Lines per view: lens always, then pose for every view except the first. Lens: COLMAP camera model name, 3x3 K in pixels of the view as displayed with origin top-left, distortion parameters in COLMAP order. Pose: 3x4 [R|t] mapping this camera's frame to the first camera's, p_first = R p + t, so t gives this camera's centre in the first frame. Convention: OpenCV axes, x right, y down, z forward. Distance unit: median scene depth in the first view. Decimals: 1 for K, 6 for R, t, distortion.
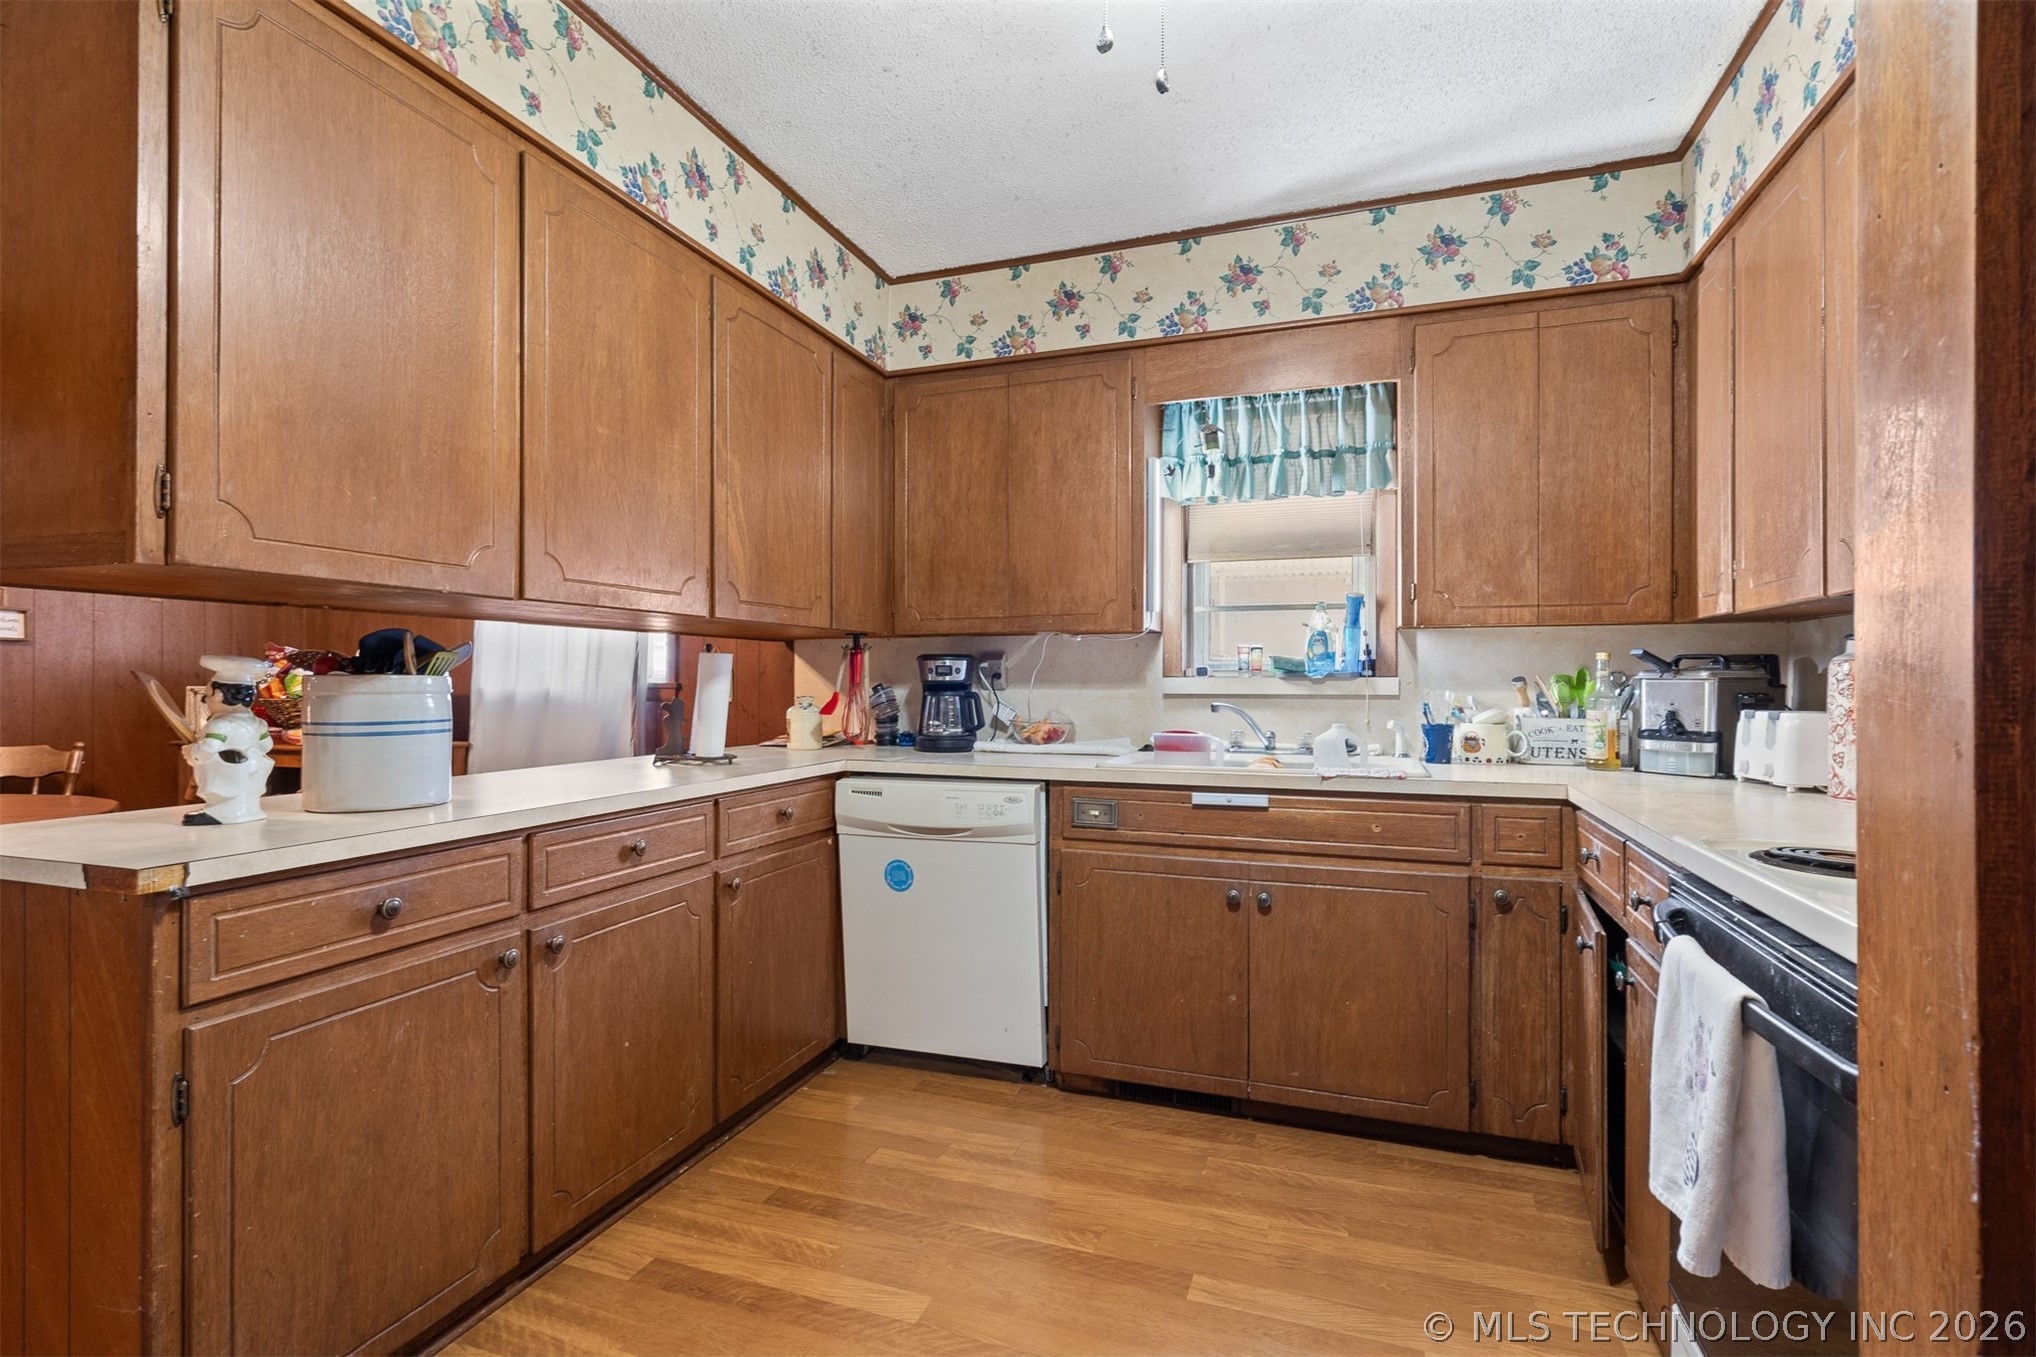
lens RADIAL K [[947.9, 0, 1015.0], [0, 947.9, 676.2], [0, 0, 1]] dist [-0.021755, -0.000129]
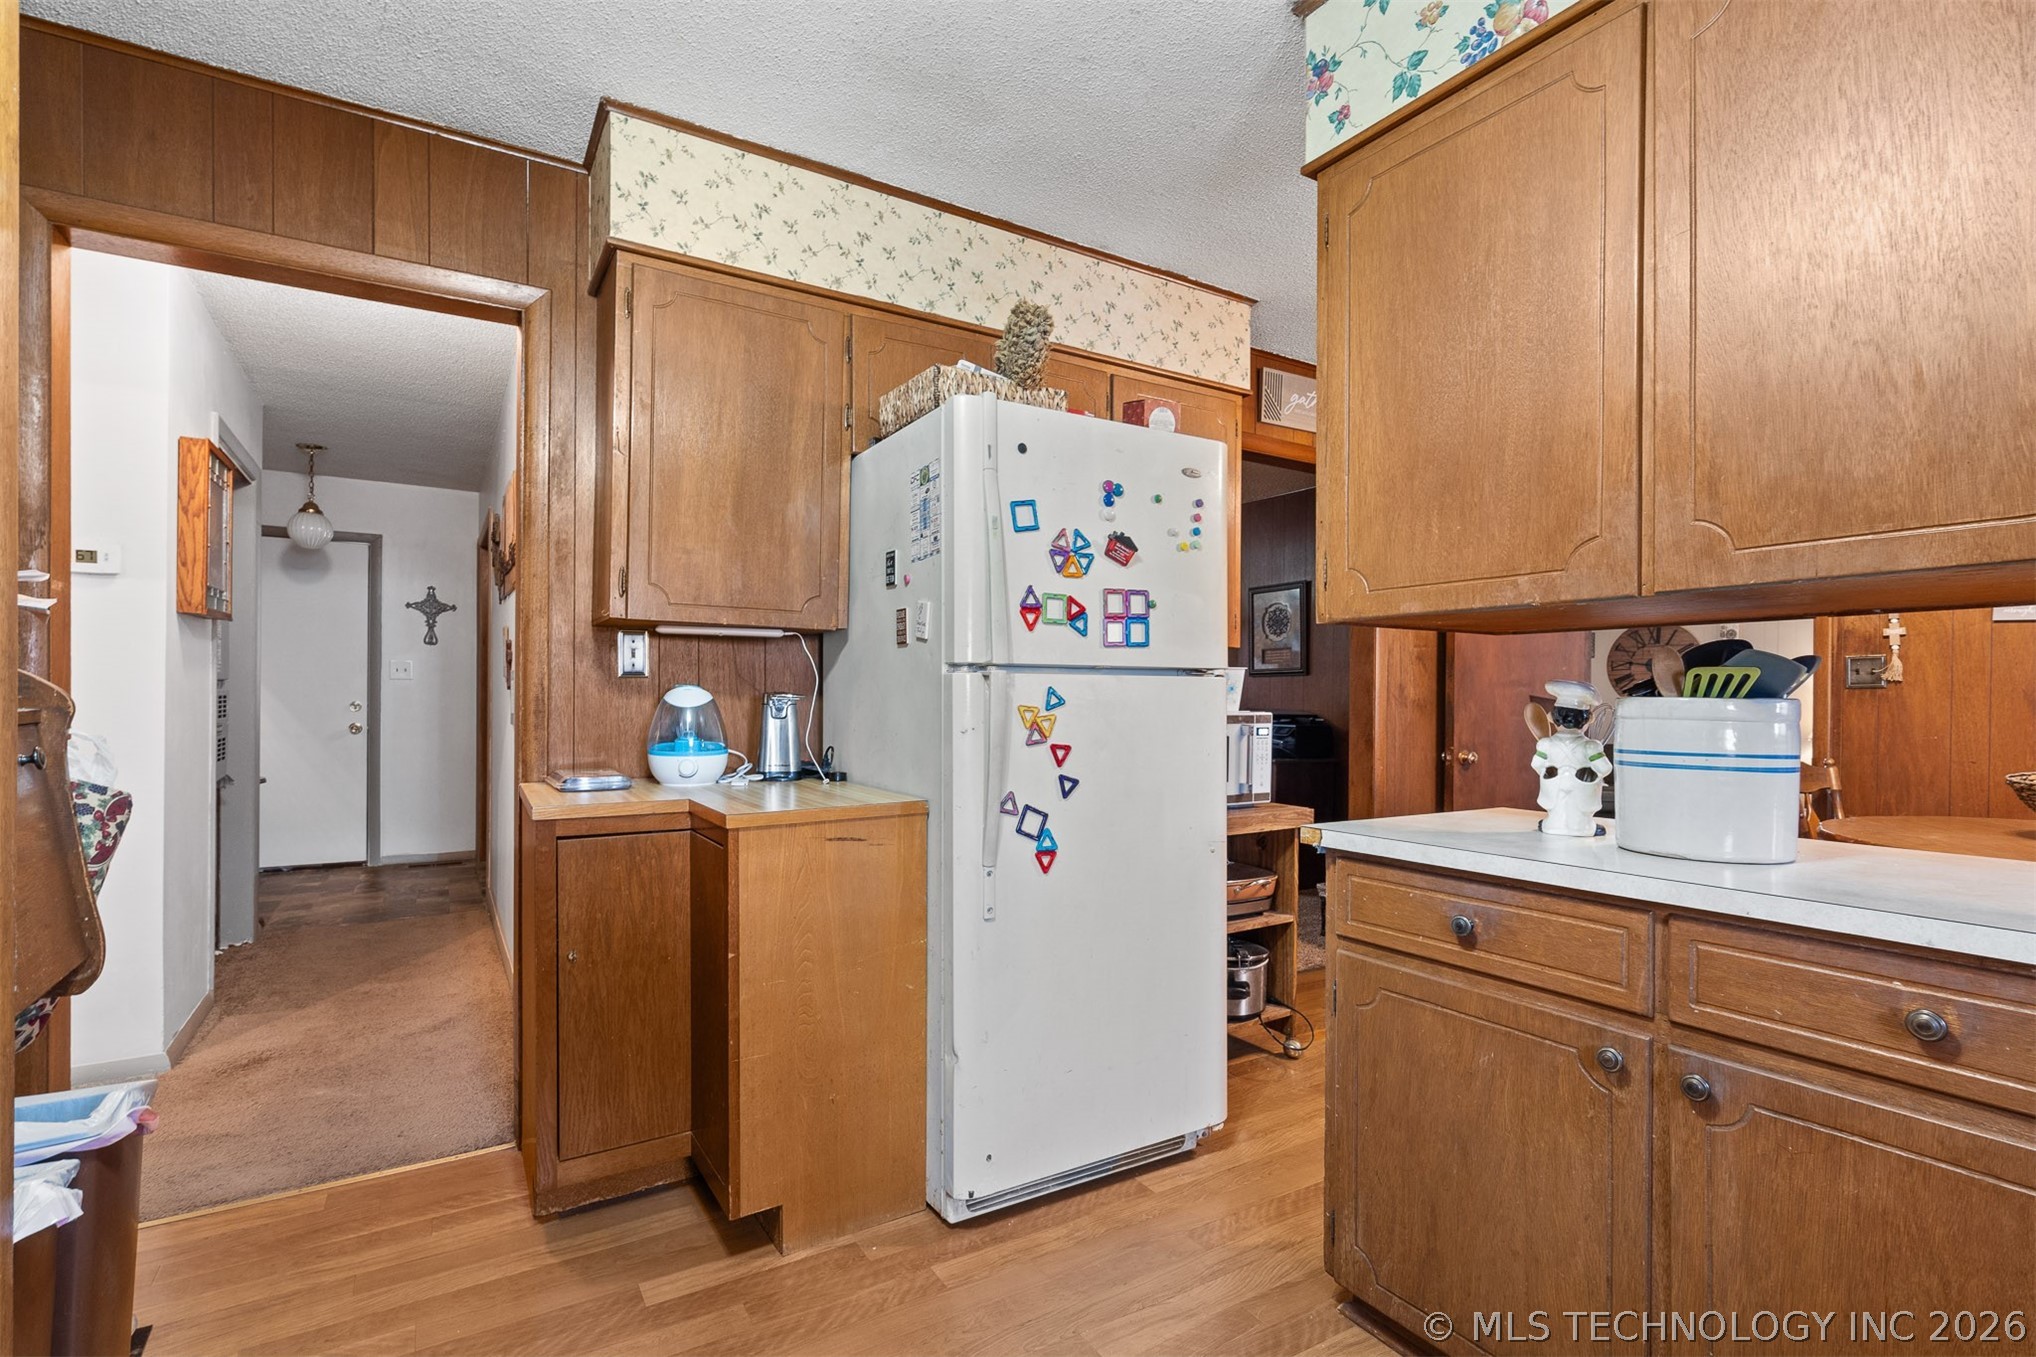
lens RADIAL K [[947.9, 0, 1016.1], [0, 947.9, 696.1], [0, 0, 1]] dist [-0.021755, -0.000129]
pose [[-0.635747, -0.008028, -0.771856, 0.414891], [-0.002256, 0.999961, -0.008542, 0.007090], [0.771894, -0.003689, -0.635741, 1.222222]]
